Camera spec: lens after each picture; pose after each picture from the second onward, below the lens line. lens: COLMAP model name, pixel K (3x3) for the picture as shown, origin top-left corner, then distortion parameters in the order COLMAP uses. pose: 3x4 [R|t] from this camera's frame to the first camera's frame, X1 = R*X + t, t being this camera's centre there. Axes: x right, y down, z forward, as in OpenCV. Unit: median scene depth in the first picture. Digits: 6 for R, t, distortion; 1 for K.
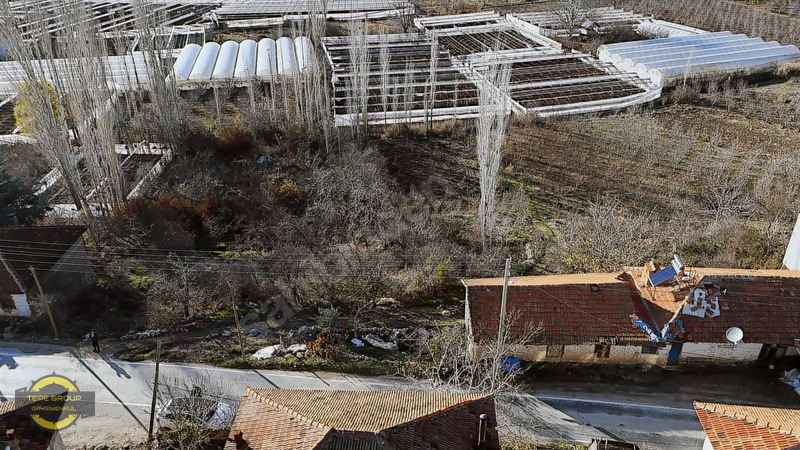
lens RADIAL K [[581.2, 0, 401.5], [0, 581.2, 232.0], [0, 0, 1]] dist [0.069751, -0.060913]
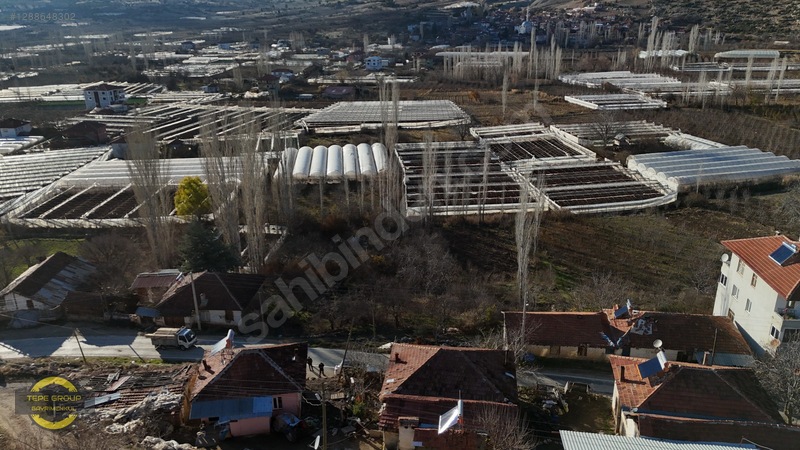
lens RADIAL K [[581.2, 0, 399.2], [0, 581.2, 224.1], [0, 0, 1]] dist [0.069751, -0.060913]
pose [[0.995421, 0.031139, -0.090368, -0.013834], [-0.045435, 0.985950, -0.160744, 0.036648], [0.084093, 0.164114, 0.982850, -0.219549]]
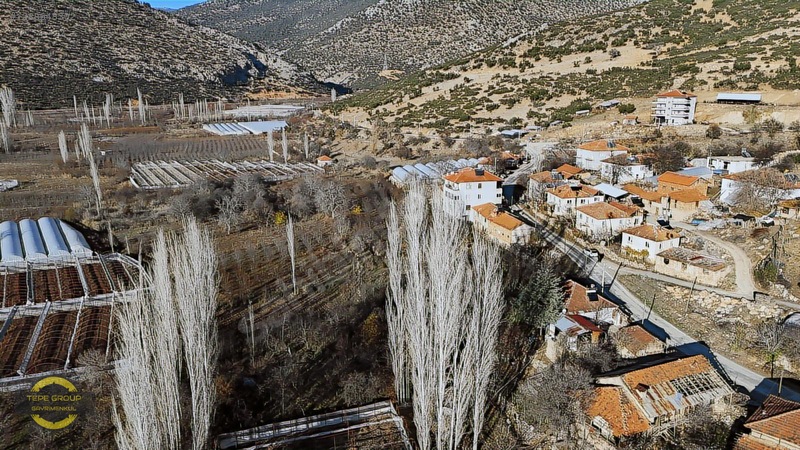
lens RADIAL K [[581.2, 0, 402.6], [0, 581.2, 229.1], [0, 0, 1]] dist [0.069751, -0.060913]
pose [[-0.254207, -0.224387, 0.940760, -0.888442], [0.476401, 0.817468, 0.323710, -0.400815], [-0.841677, 0.530468, -0.100908, 0.578316]]
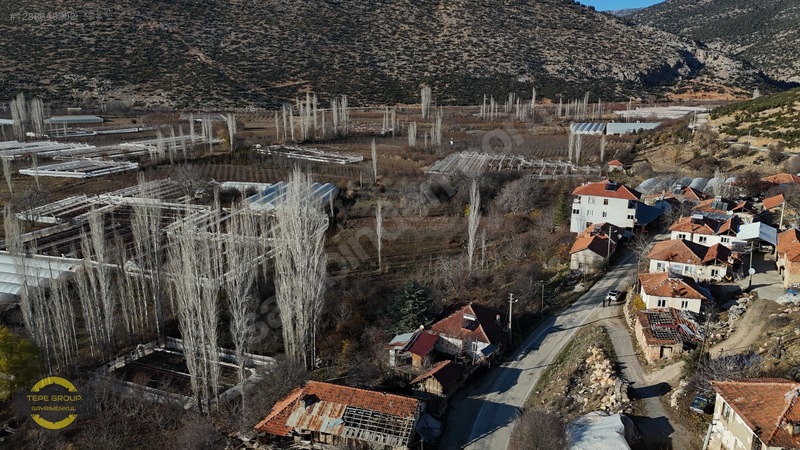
lens RADIAL K [[581.2, 0, 402.4], [0, 581.2, 229.7], [0, 0, 1]] dist [0.069751, -0.060913]
pose [[0.457618, -0.204831, 0.865234, -0.848600], [0.422060, 0.906527, -0.008618, -0.106351], [-0.782593, 0.369125, 0.501294, 0.053402]]
